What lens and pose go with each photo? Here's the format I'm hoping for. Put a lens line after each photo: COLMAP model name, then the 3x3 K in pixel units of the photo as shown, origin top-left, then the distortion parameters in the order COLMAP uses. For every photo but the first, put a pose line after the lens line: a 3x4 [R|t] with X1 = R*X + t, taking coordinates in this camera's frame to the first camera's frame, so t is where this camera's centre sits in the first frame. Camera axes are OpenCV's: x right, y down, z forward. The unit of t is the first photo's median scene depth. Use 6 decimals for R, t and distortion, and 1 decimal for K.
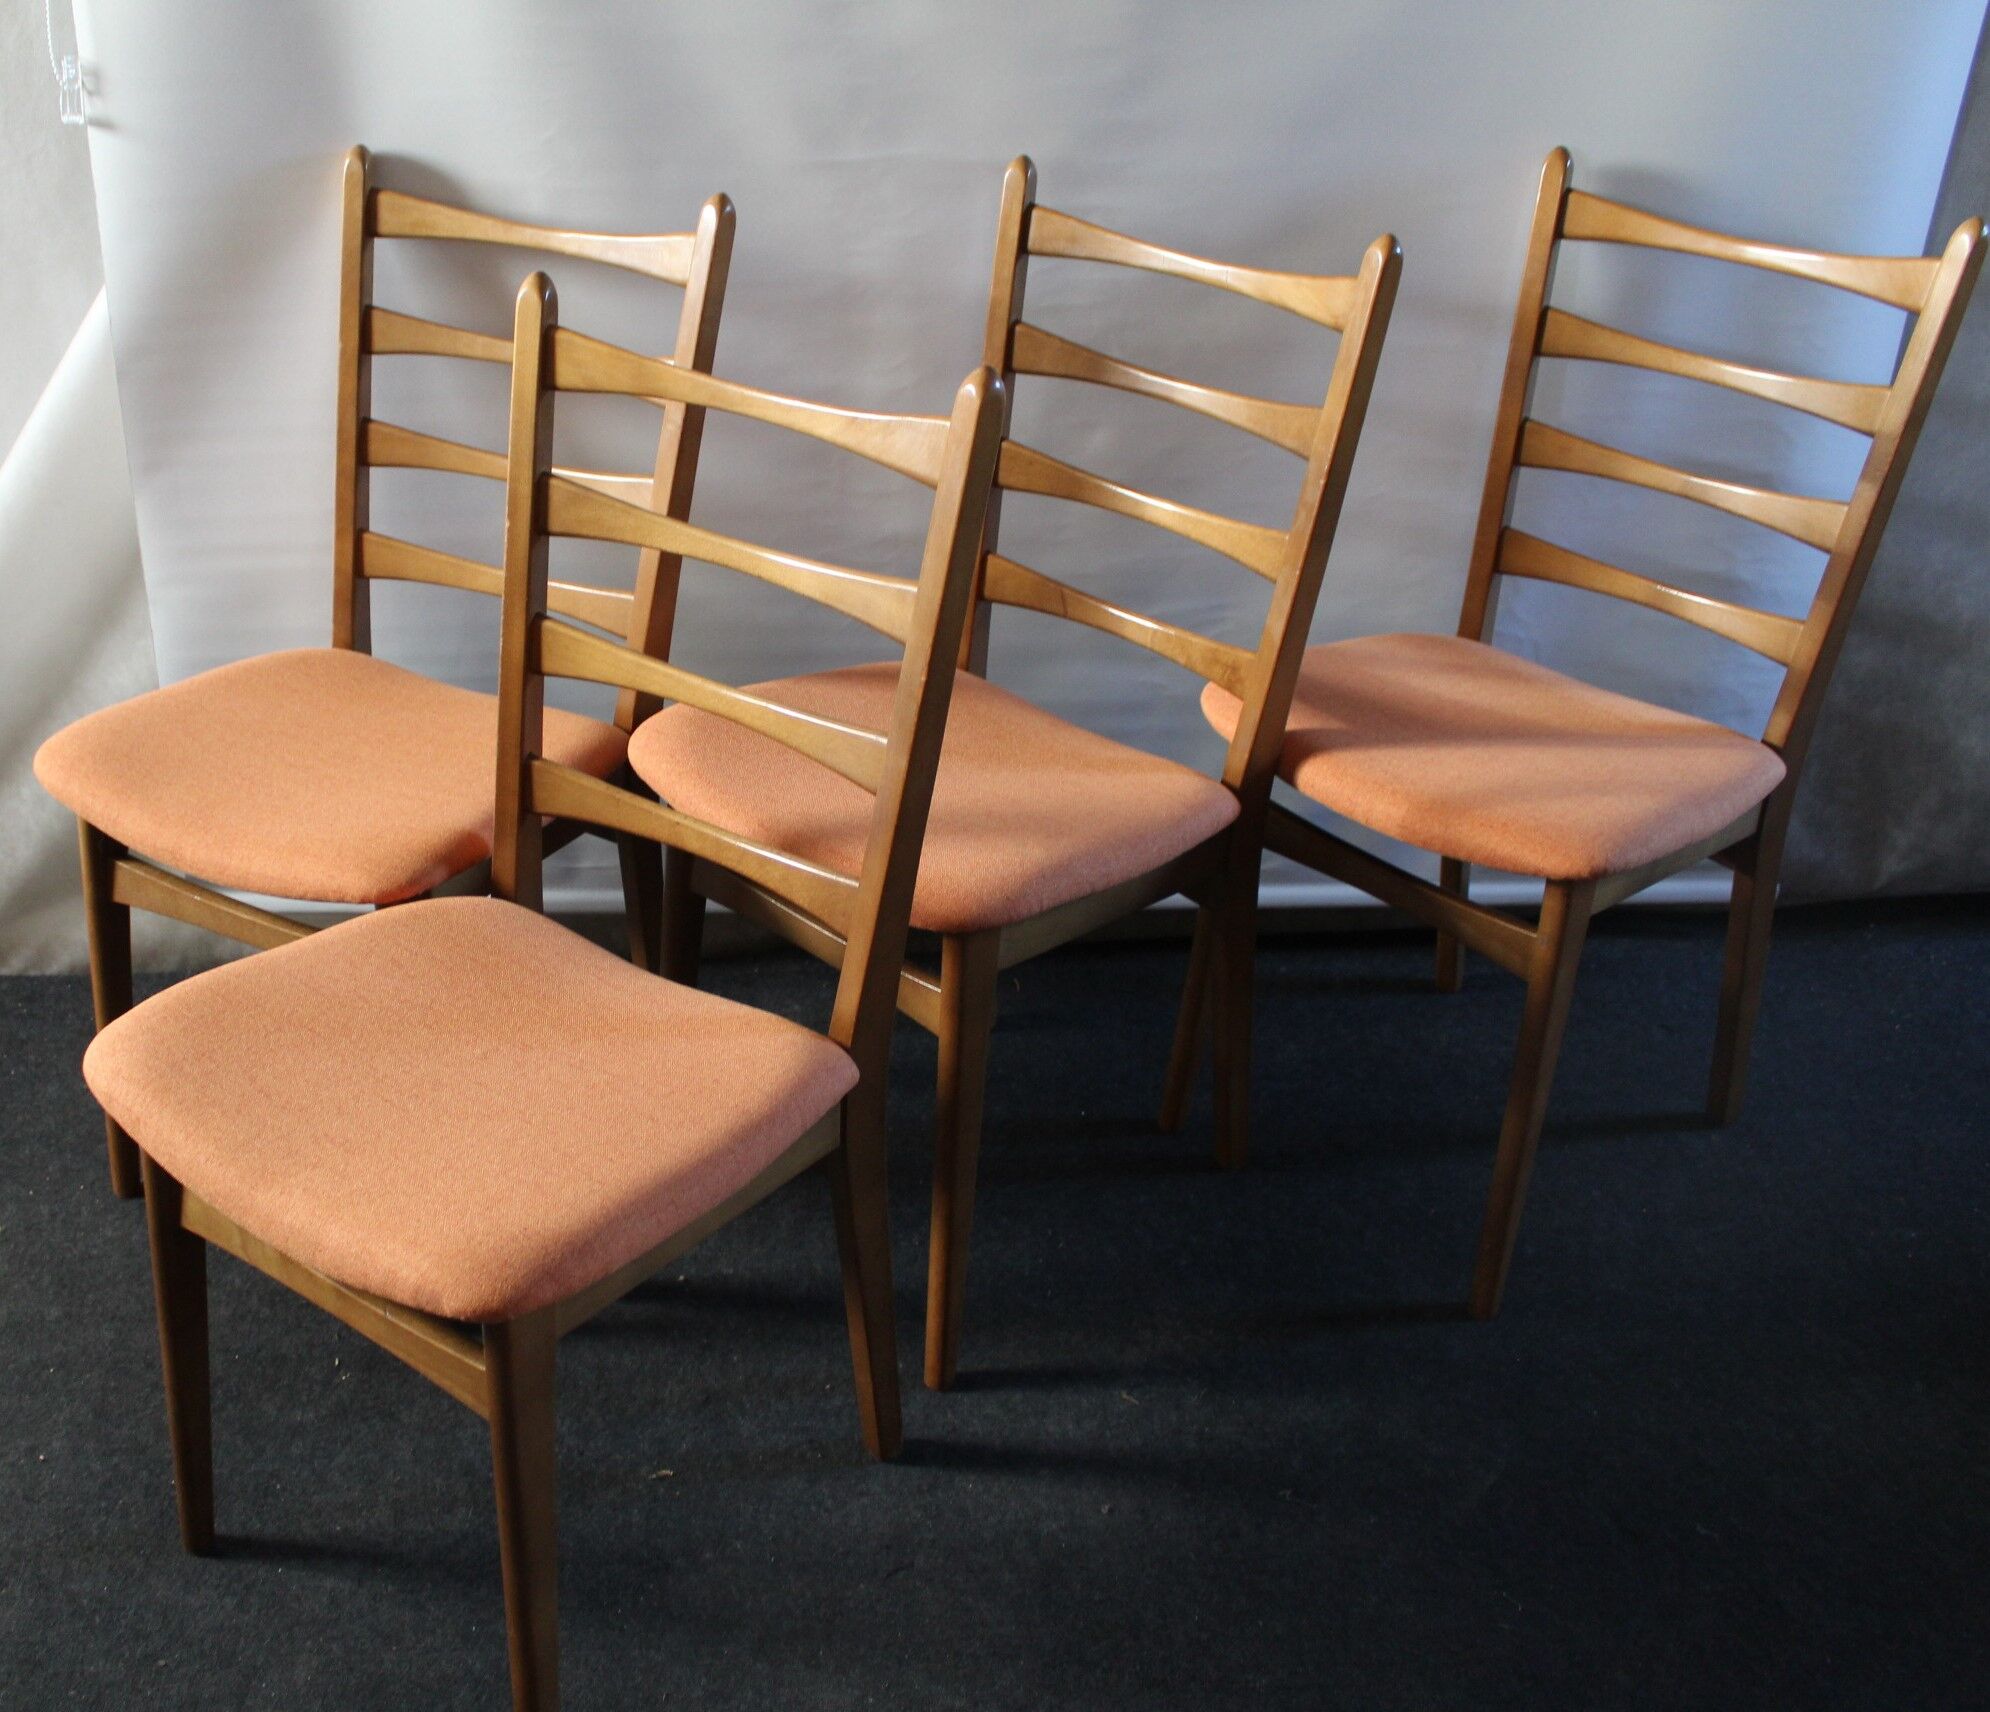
lens RADIAL K [[2199.8, 0, 863.0], [0, 2199.8, 872.5], [0, 0, 1]] dist [-0.107115, 0.000000]
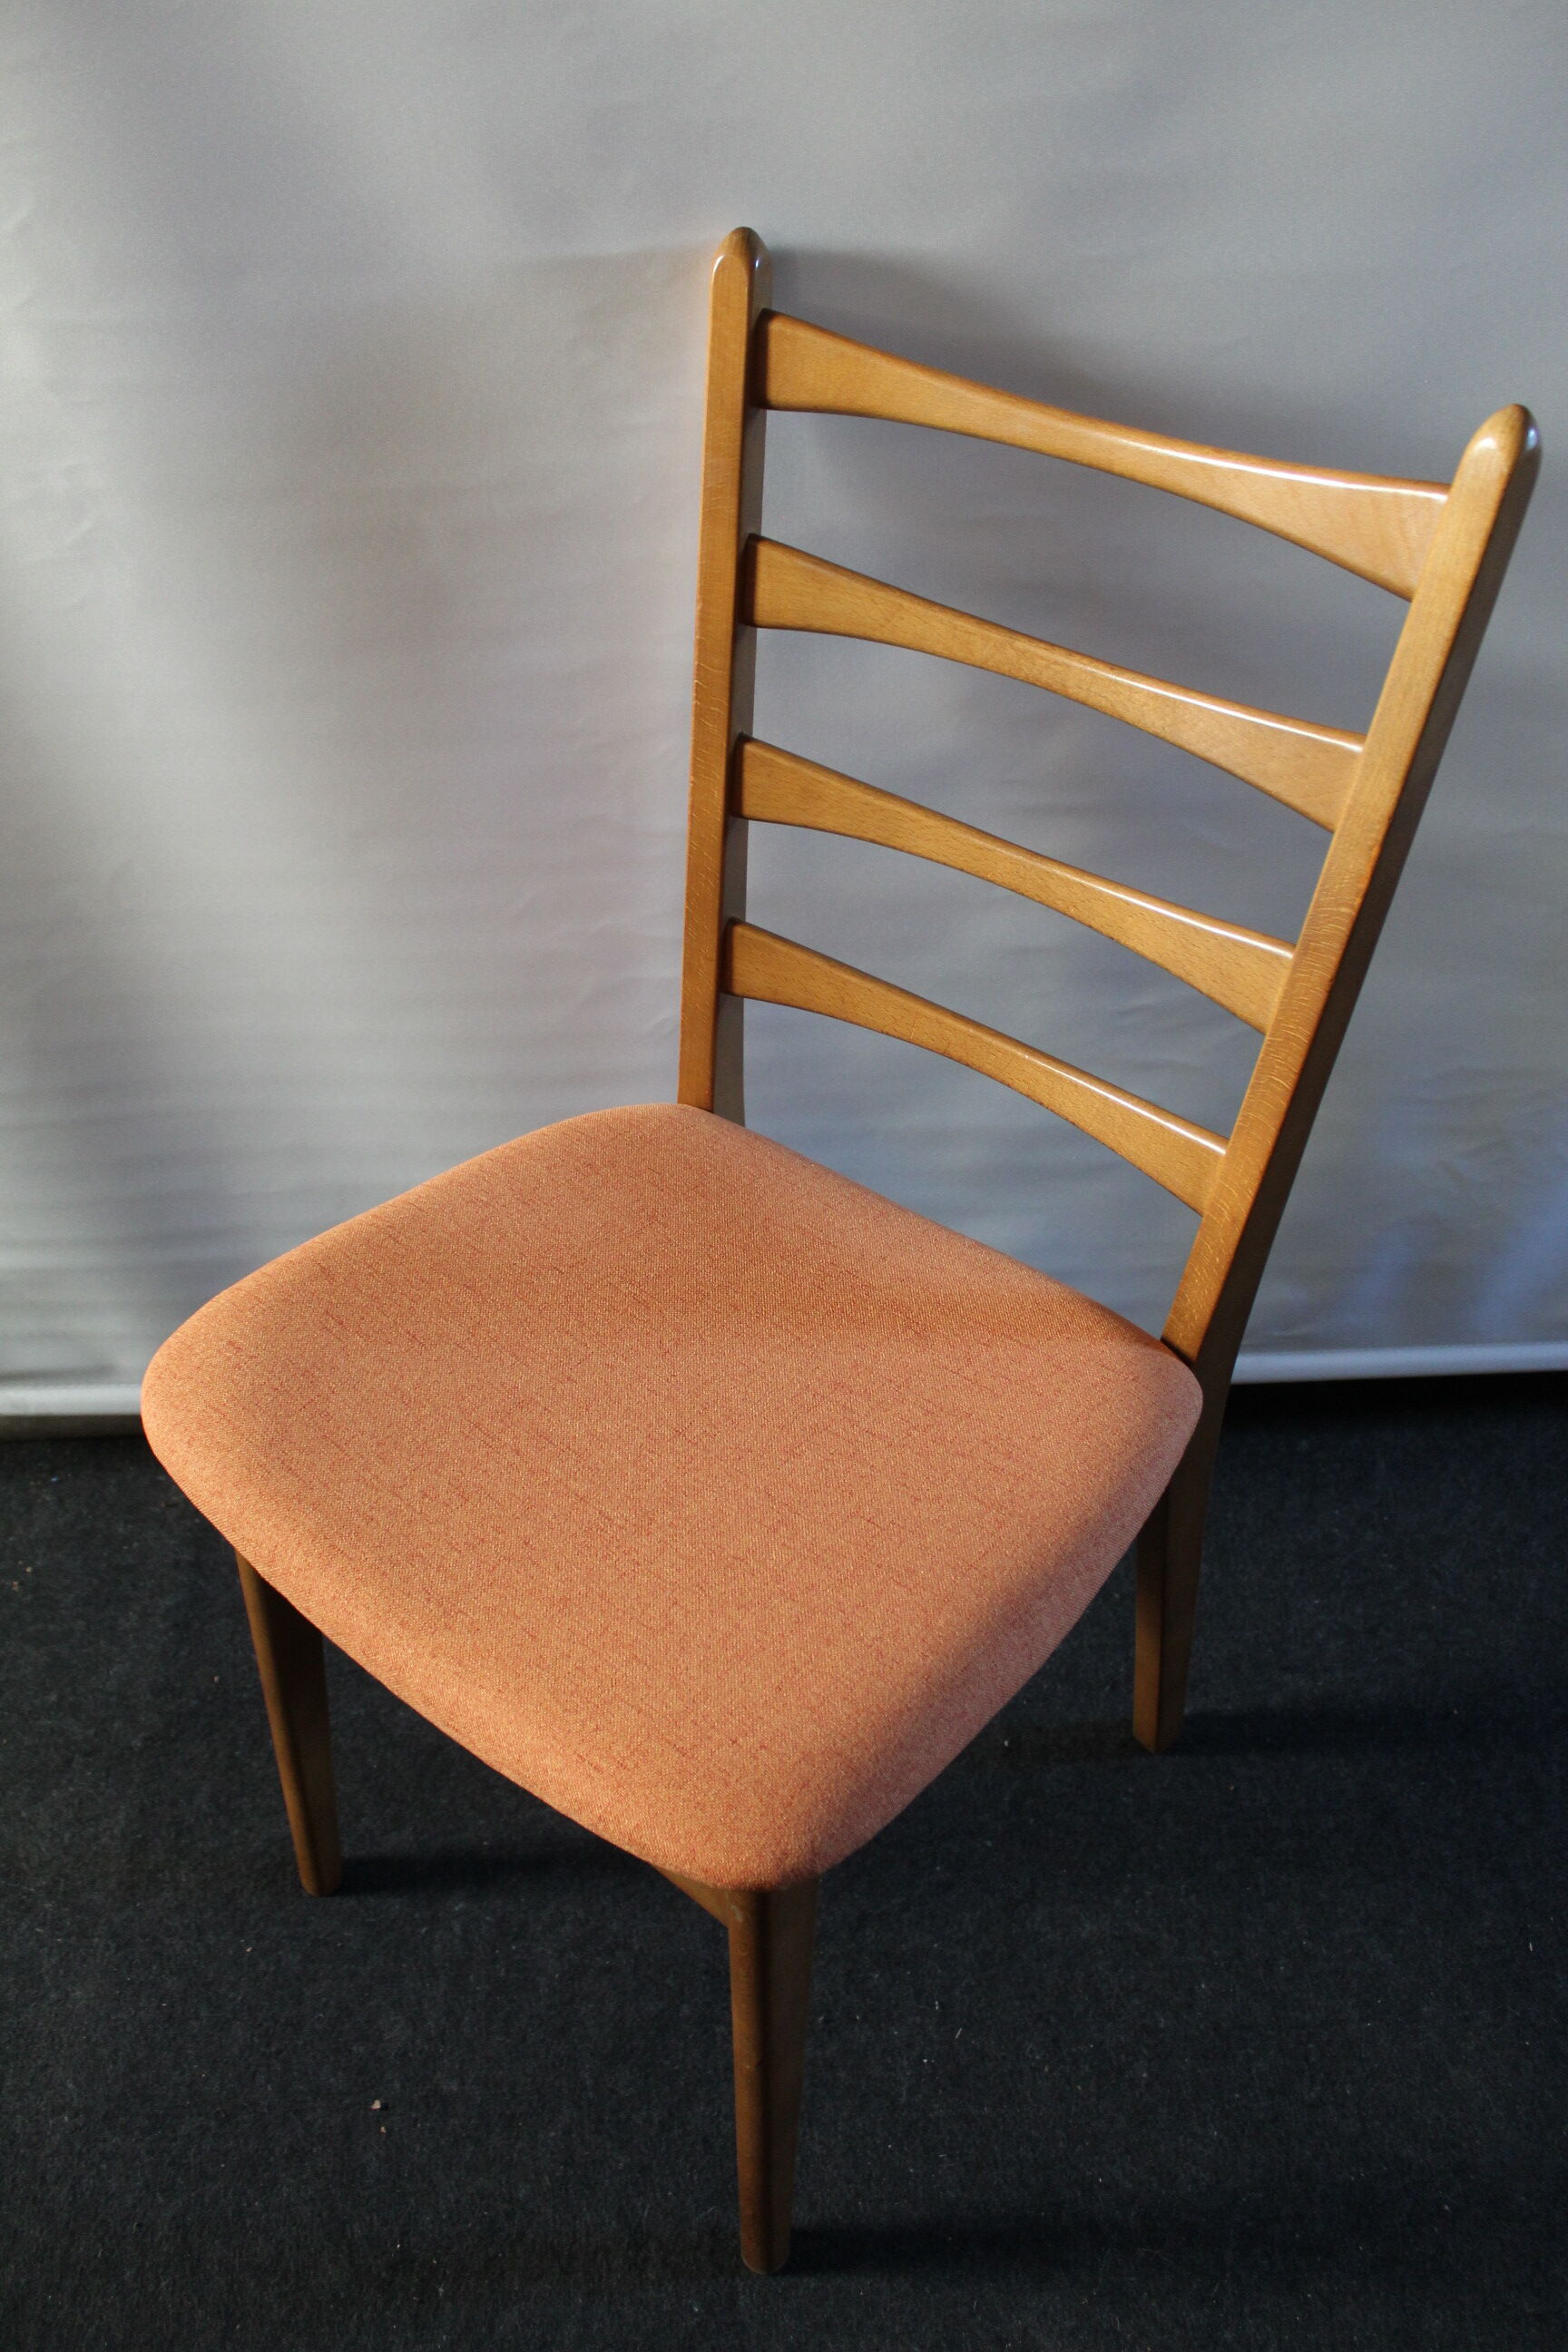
lens RADIAL K [[1991.9, 0, 809.3], [0, 1991.9, 1220.8], [0, 0, 1]] dist [-0.106312, 0.073866]
pose [[0.999758, 0.008952, -0.020111, 0.059044], [-0.004414, 0.976550, 0.215246, -0.210749], [0.021566, -0.215105, 0.976353, 0.511850]]
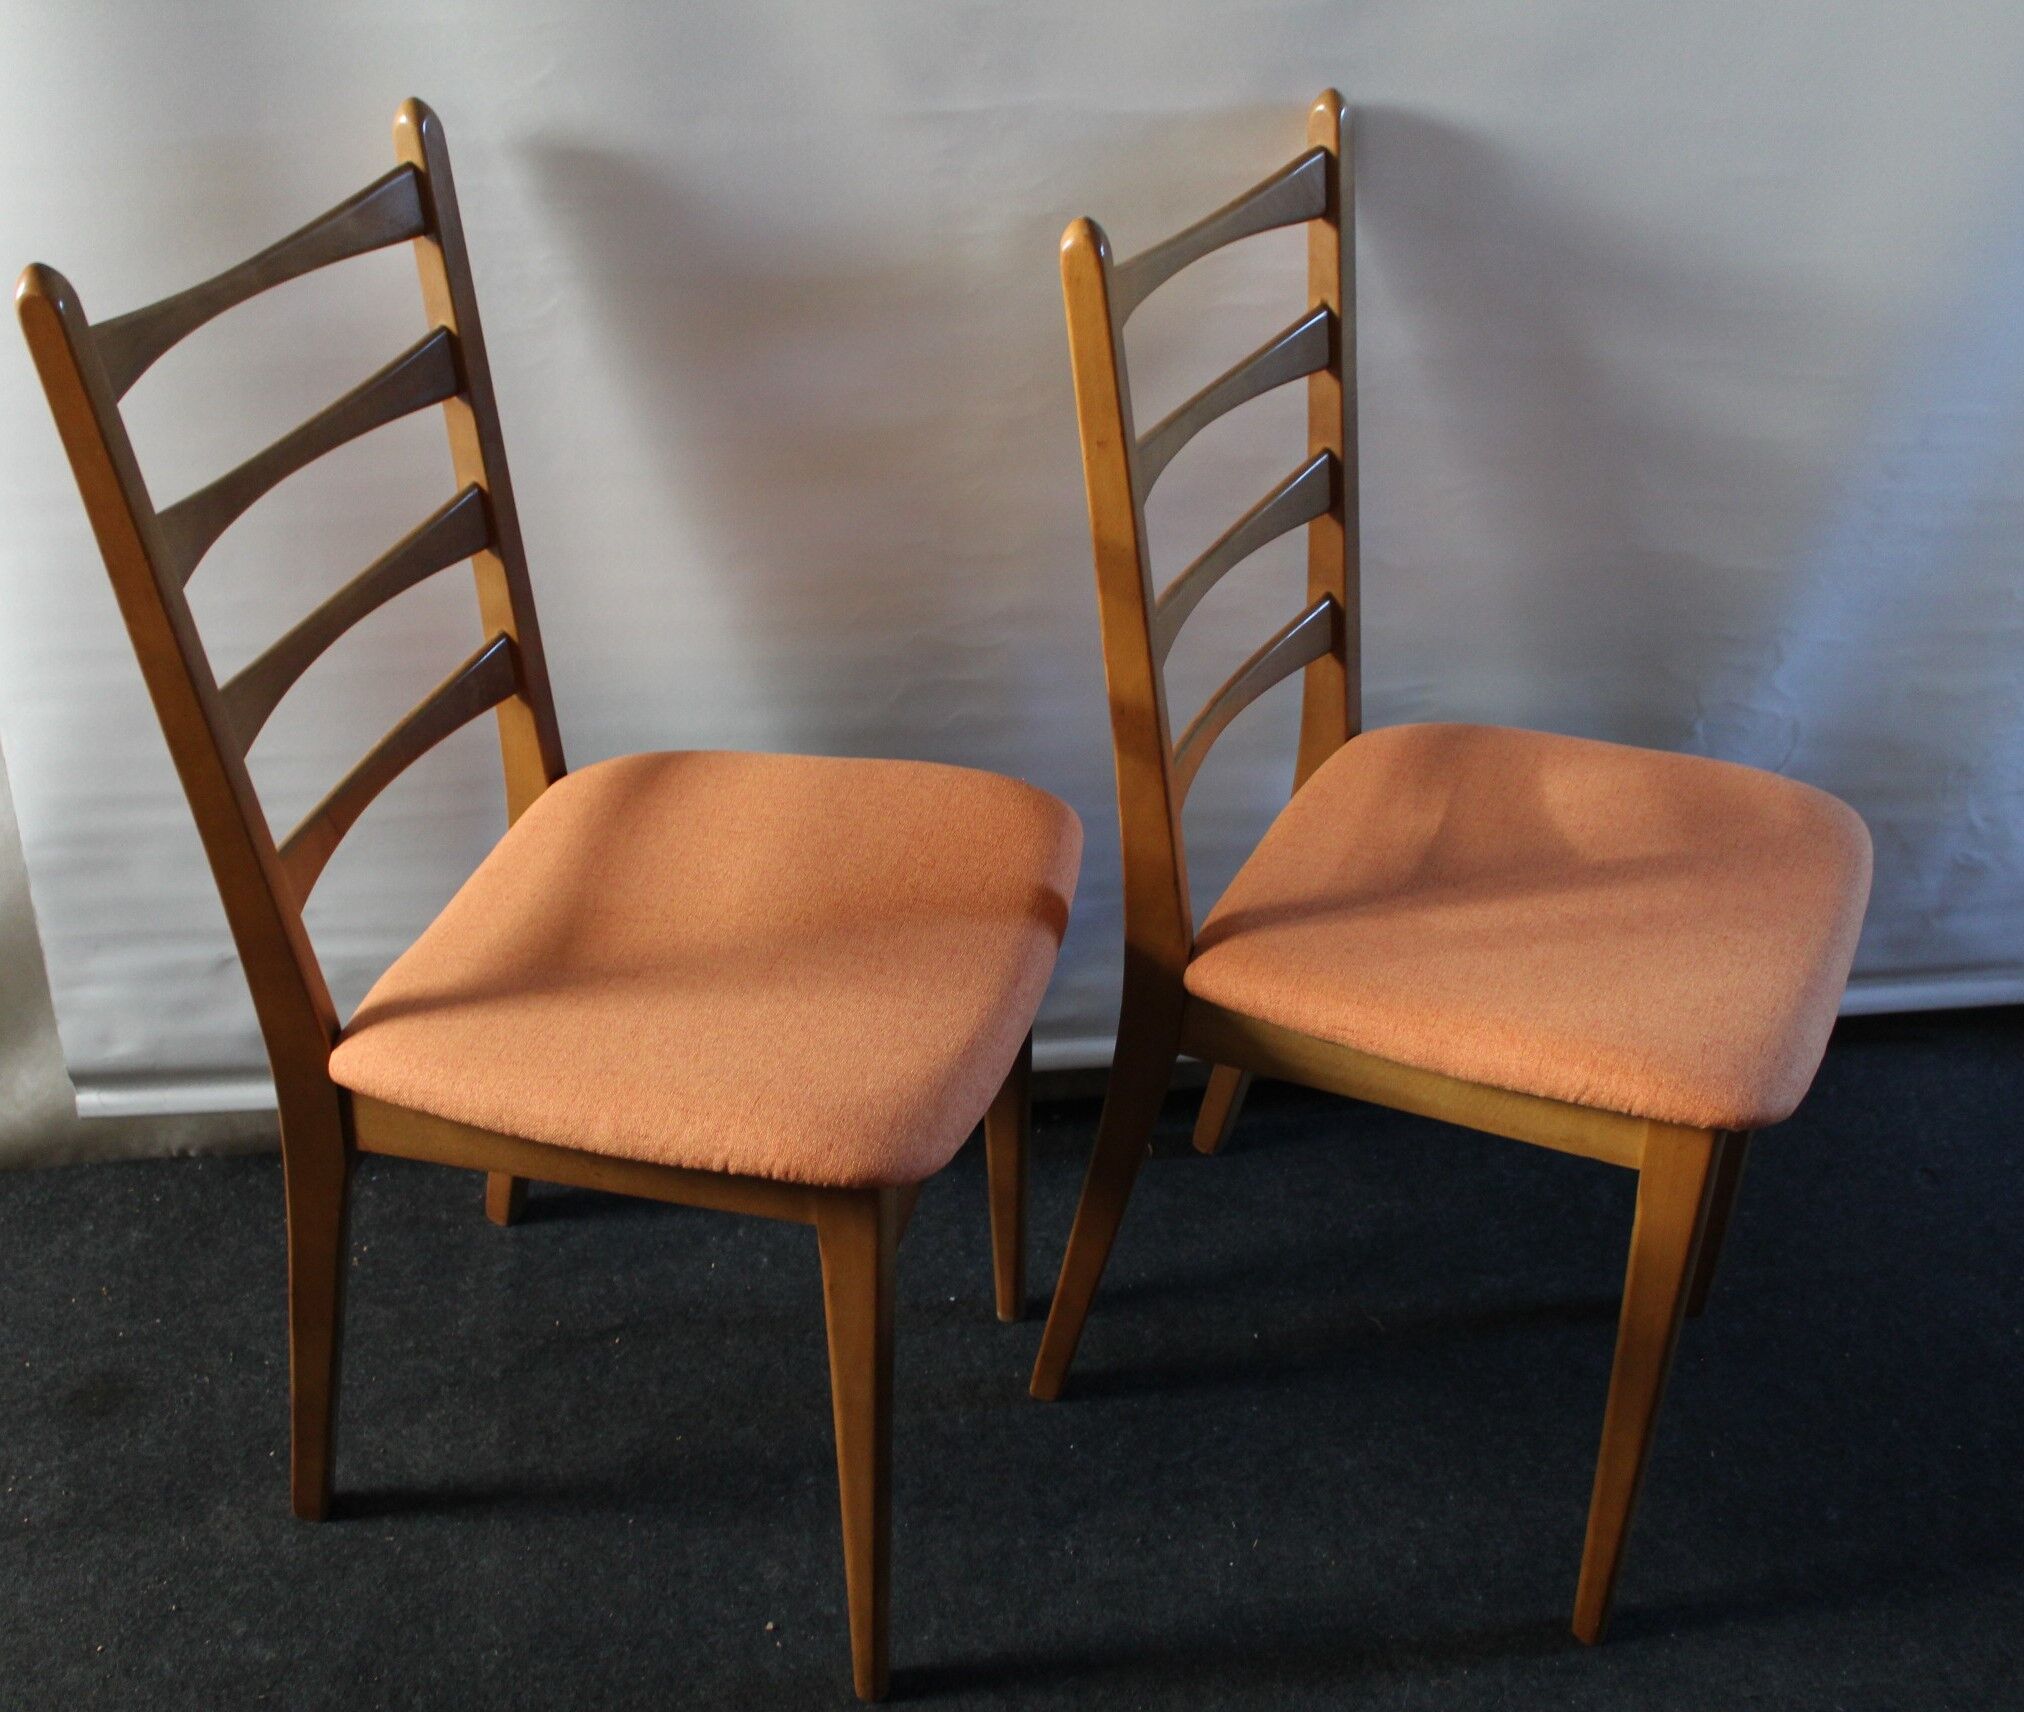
lens RADIAL K [[2189.3, 0, 1011.8], [0, 2189.3, 891.3], [0, 0, 1]] dist [-0.082600, 0.000000]
pose [[0.995323, -0.023680, 0.093659, -0.066935], [0.018029, 0.997992, 0.060725, -0.116678], [-0.094909, -0.058752, 0.993751, 0.277831]]
